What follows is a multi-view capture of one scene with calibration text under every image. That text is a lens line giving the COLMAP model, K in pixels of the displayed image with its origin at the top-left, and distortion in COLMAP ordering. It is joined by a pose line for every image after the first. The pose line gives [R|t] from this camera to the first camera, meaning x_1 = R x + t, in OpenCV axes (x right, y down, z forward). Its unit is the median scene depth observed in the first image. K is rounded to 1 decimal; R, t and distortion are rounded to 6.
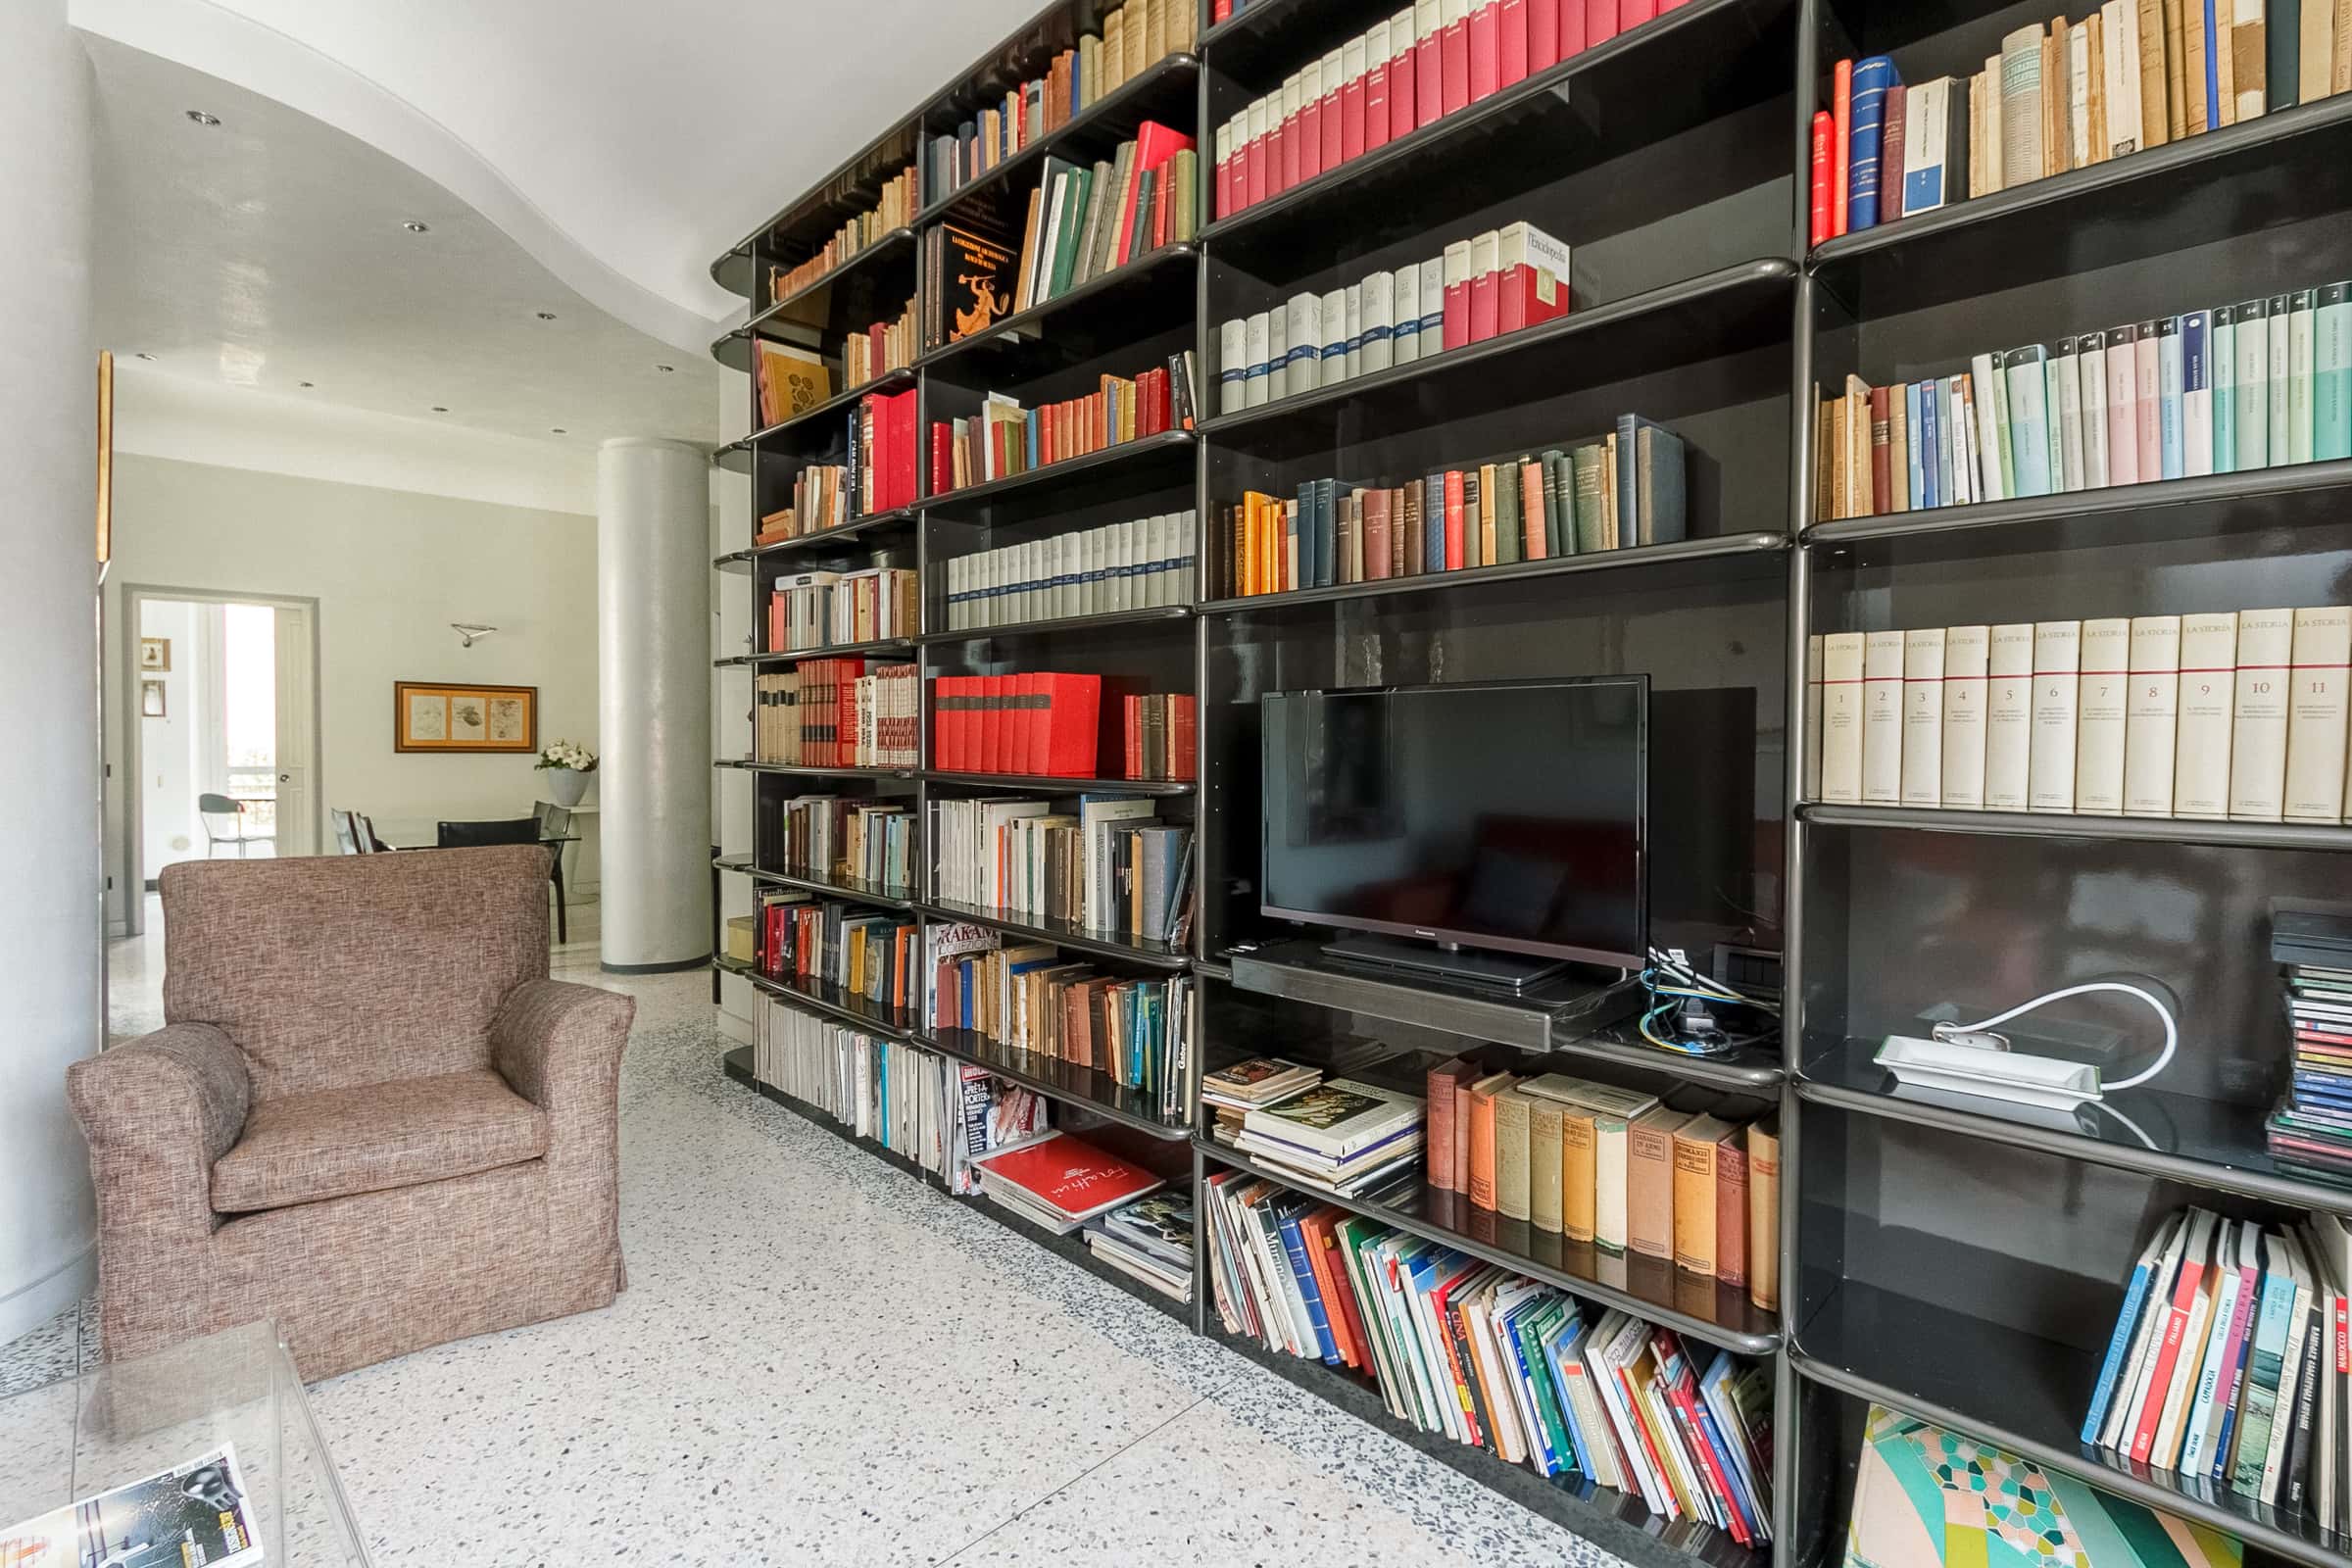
lens RADIAL K [[1085.4, 0, 1099.6], [0, 1085.4, 757.0], [0, 0, 1]] dist [0.005171, -0.000660]
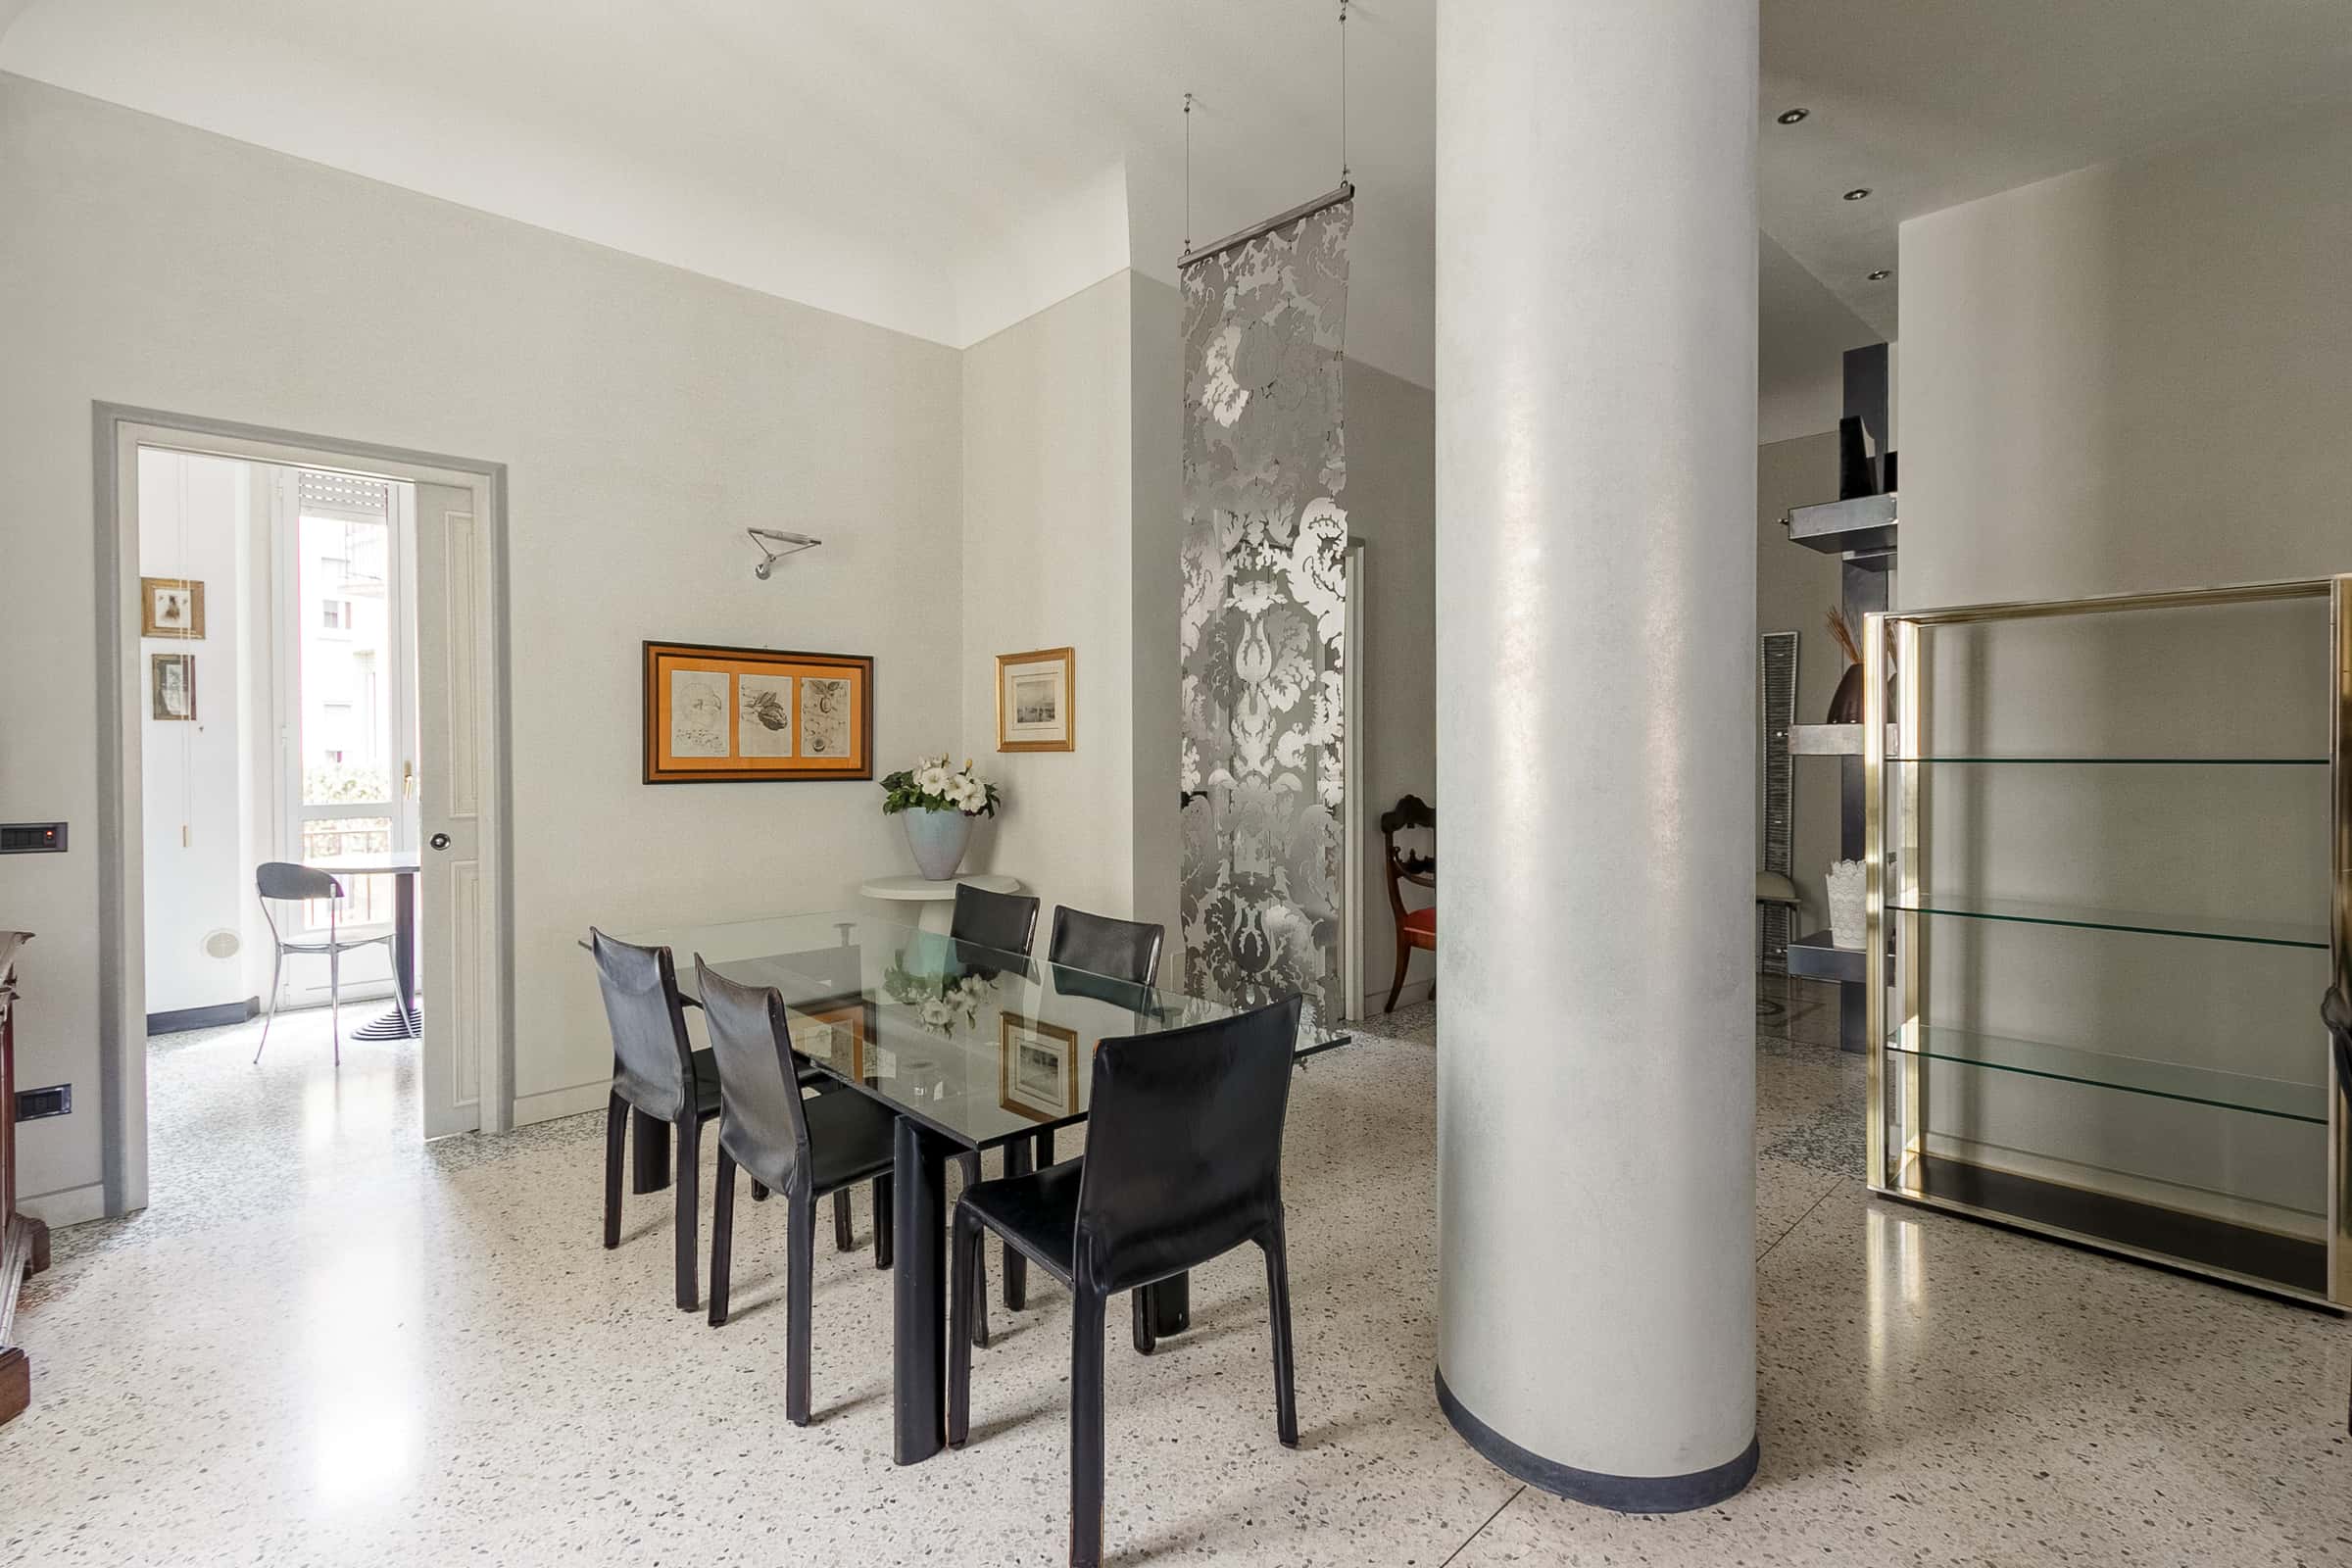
lens RADIAL K [[1085.4, 0, 1090.6], [0, 1085.4, 756.7], [0, 0, 1]] dist [0.005171, -0.000660]
pose [[0.999655, -0.008959, -0.024672, -1.225070], [0.008729, 0.999917, -0.009432, -0.028617], [0.024755, 0.009214, 0.999651, 1.440101]]
